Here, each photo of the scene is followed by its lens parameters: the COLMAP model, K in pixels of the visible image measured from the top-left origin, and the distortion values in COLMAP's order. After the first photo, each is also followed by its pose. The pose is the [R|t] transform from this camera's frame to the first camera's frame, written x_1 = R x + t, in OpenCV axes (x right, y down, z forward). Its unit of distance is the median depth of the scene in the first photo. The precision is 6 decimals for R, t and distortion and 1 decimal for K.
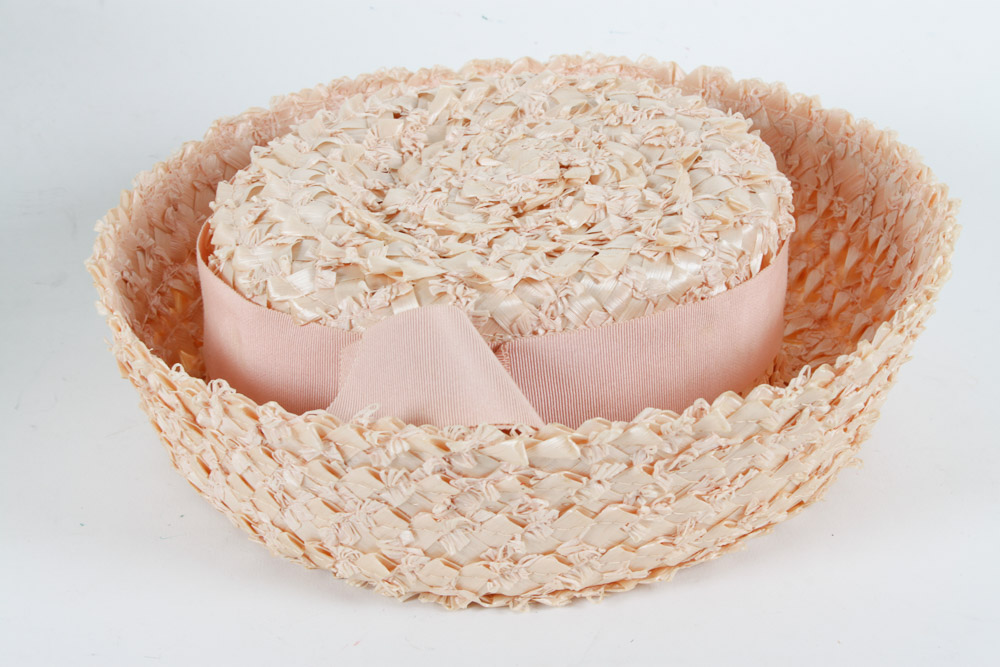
lens RADIAL K [[2319.5, 0, 504.7], [0, 2319.5, 331.7], [0, 0, 1]] dist [0.136503, 0.000000]
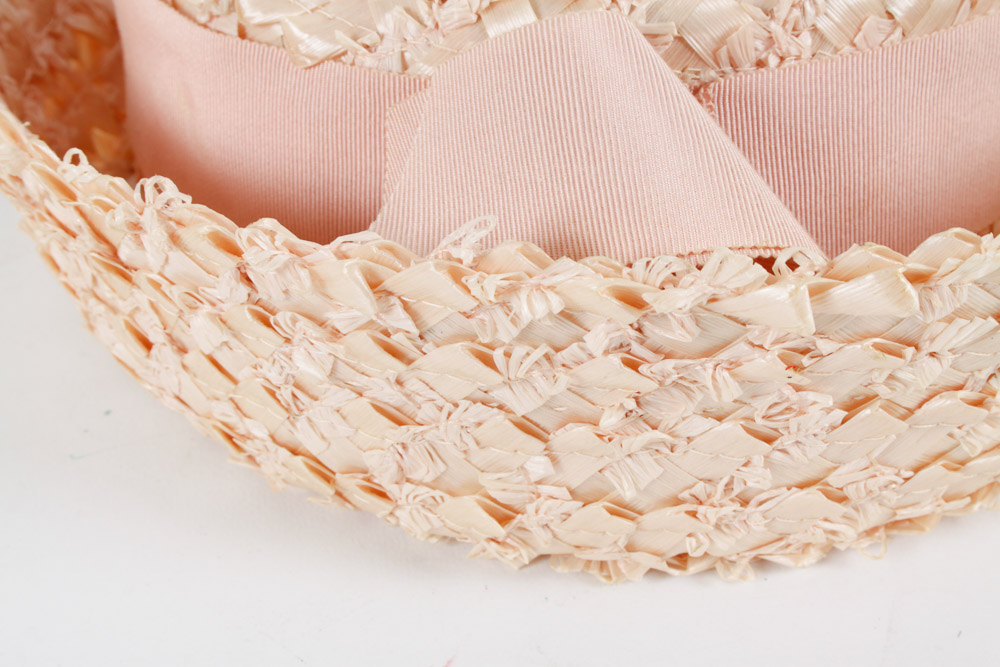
lens RADIAL K [[1800.6, 0, 498.8], [0, 1800.6, 341.5], [0, 0, 1]] dist [0.028793, 0.000000]
pose [[0.997279, -0.044239, 0.058971, -0.072261], [0.036501, 0.991311, 0.126372, 0.009009], [-0.064050, -0.123876, 0.990228, 0.593153]]
